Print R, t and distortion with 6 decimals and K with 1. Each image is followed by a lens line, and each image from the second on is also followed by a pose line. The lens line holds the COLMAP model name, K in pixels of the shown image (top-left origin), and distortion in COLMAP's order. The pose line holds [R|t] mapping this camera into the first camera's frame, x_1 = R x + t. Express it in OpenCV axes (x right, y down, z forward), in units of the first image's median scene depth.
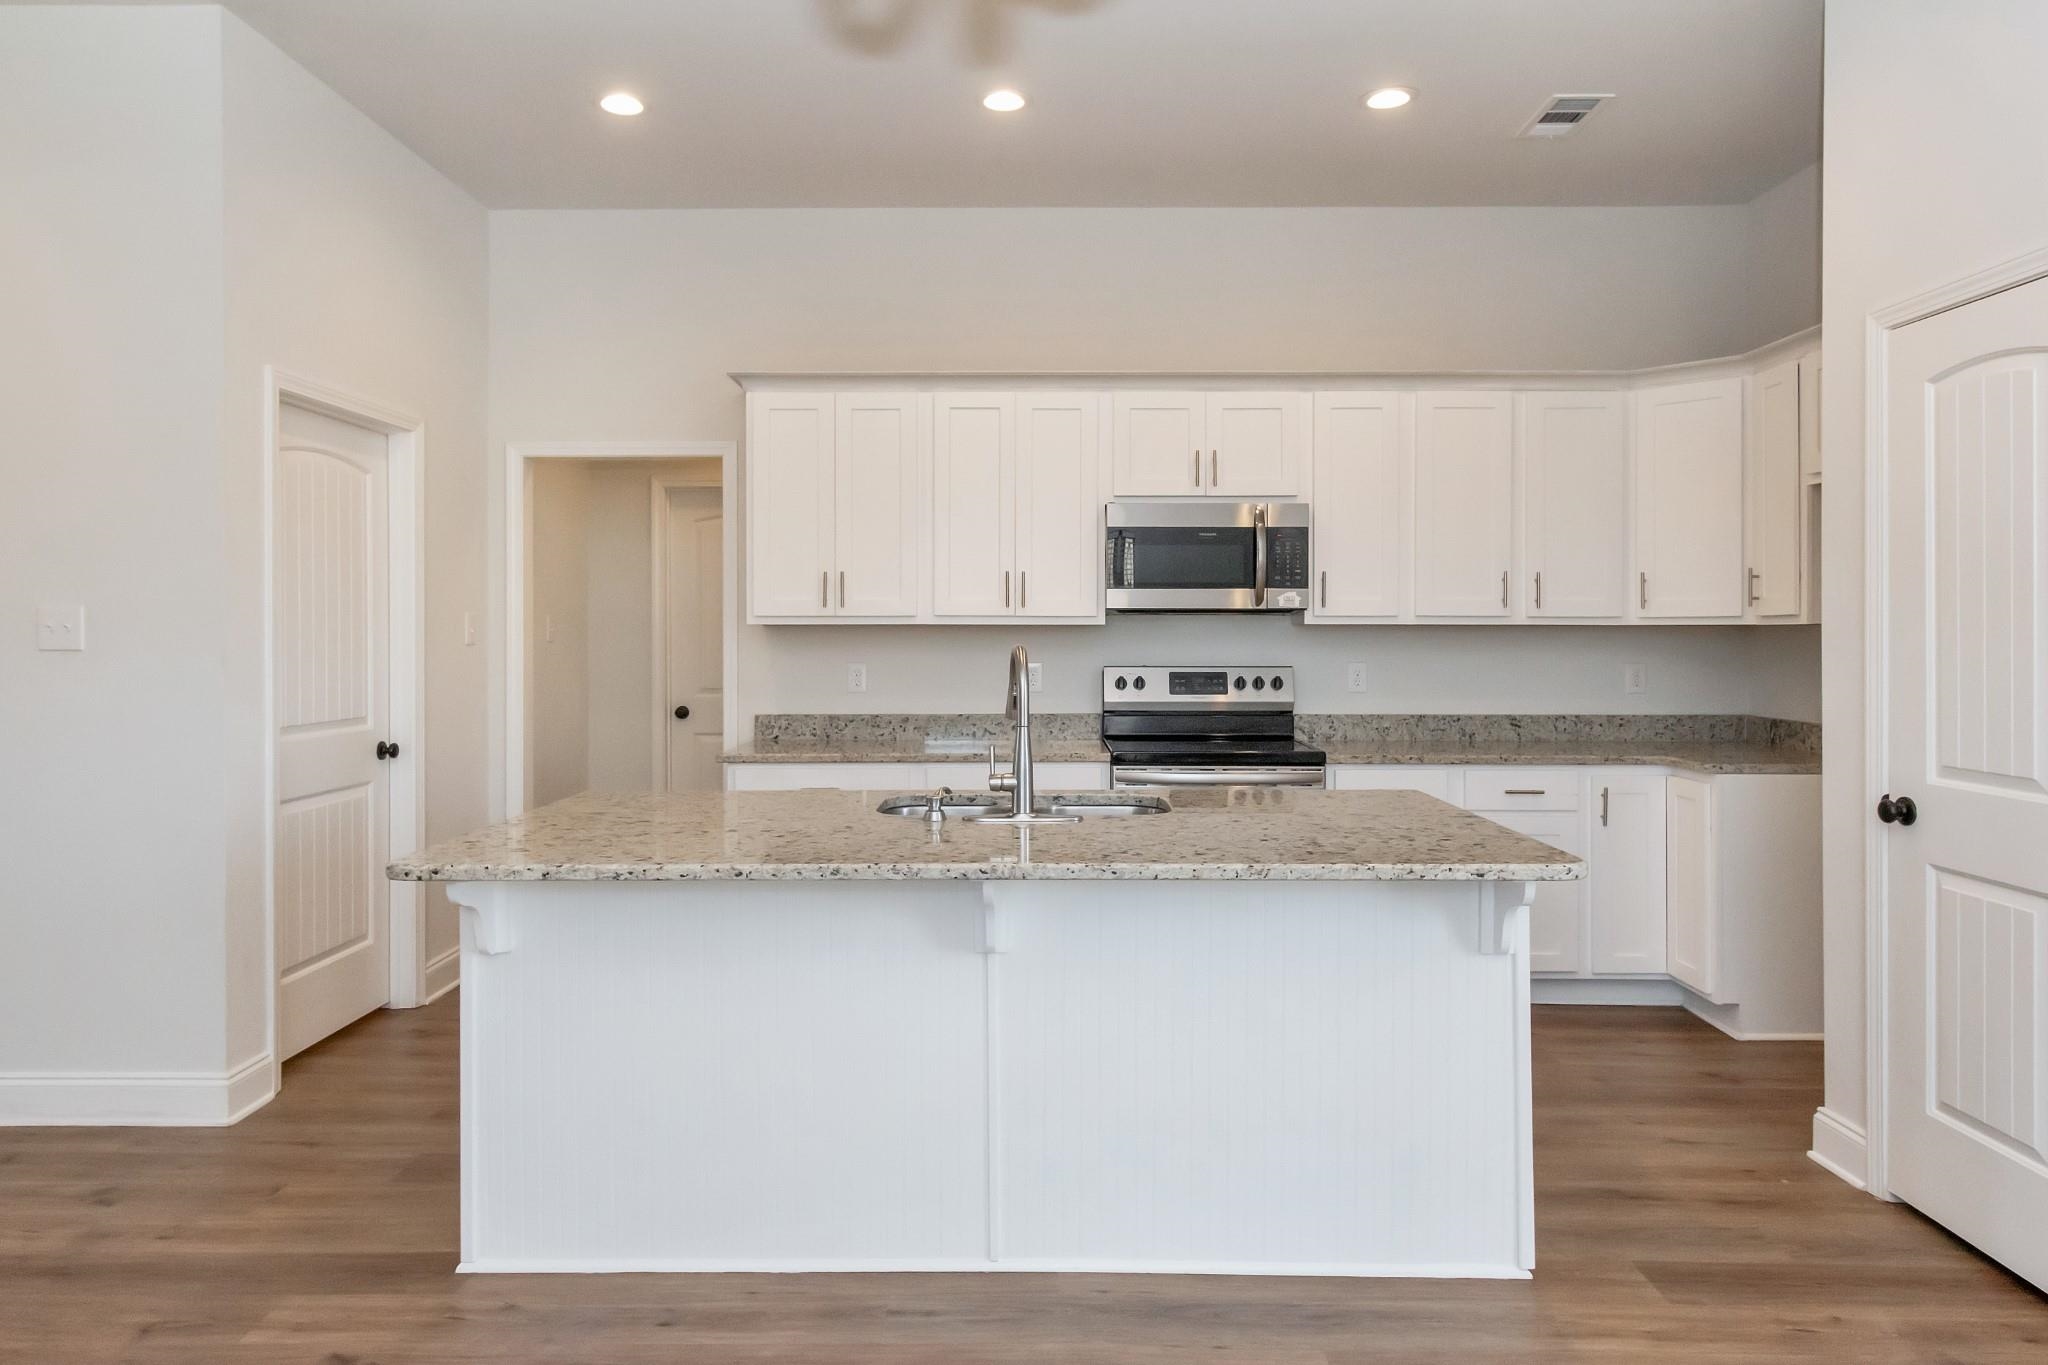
lens RADIAL K [[1227.3, 0, 1023.3], [0, 1227.3, 685.3], [0, 0, 1]] dist [0.013720, -0.001608]
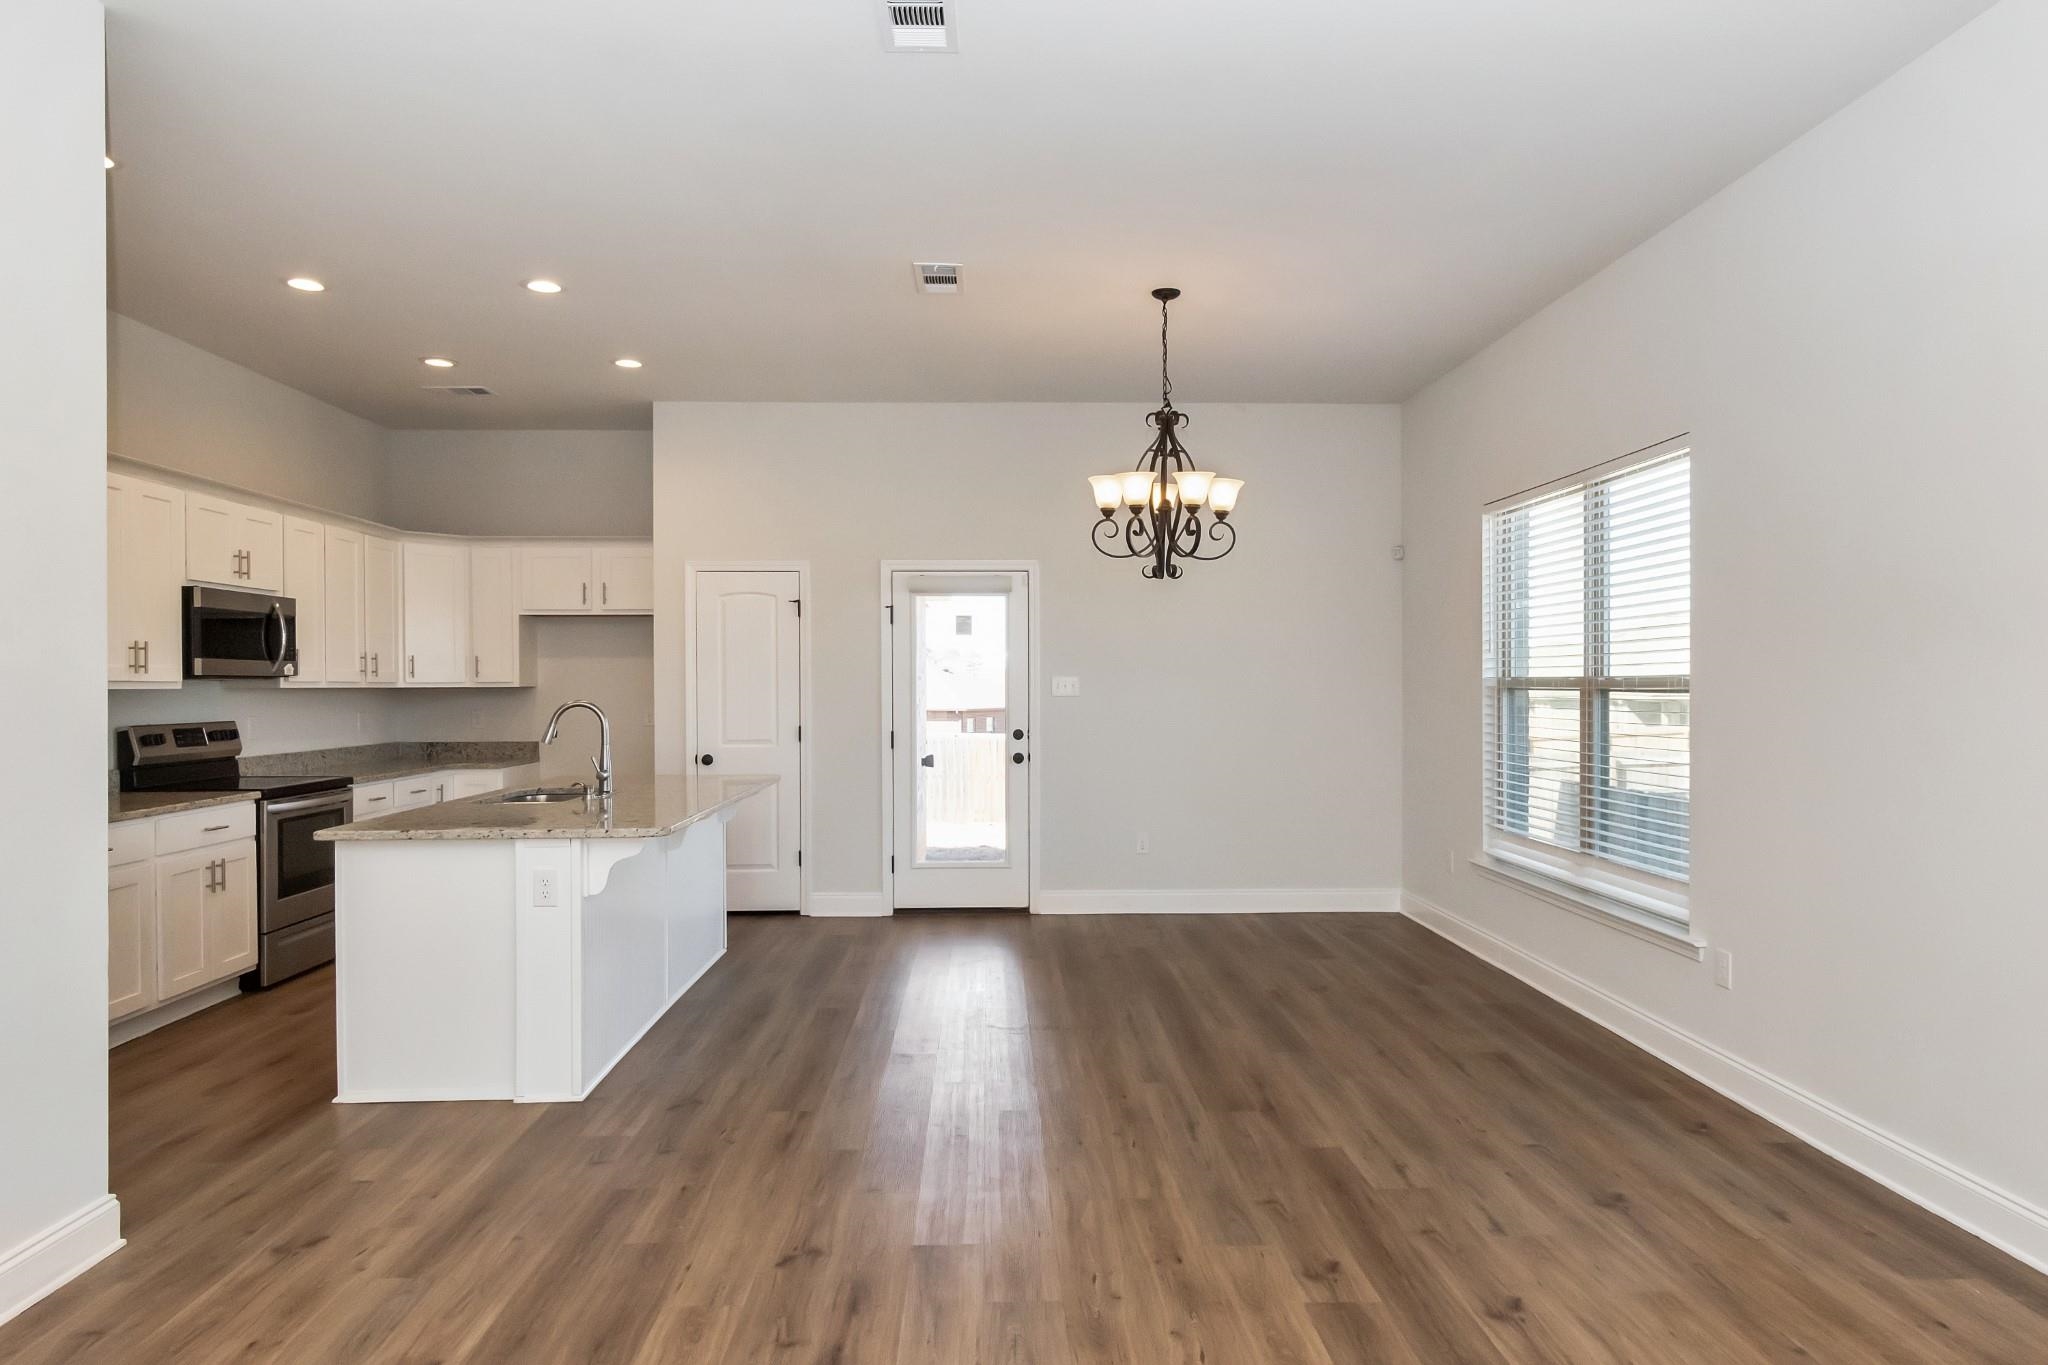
lens RADIAL K [[1227.3, 0, 1027.5], [0, 1227.3, 679.9], [0, 0, 1]] dist [0.013720, -0.001608]
pose [[-0.077681, 0.013652, 0.996885, -1.265206], [-0.000034, 0.999906, -0.013696, -0.038296], [-0.996978, -0.001098, -0.077673, 0.315287]]
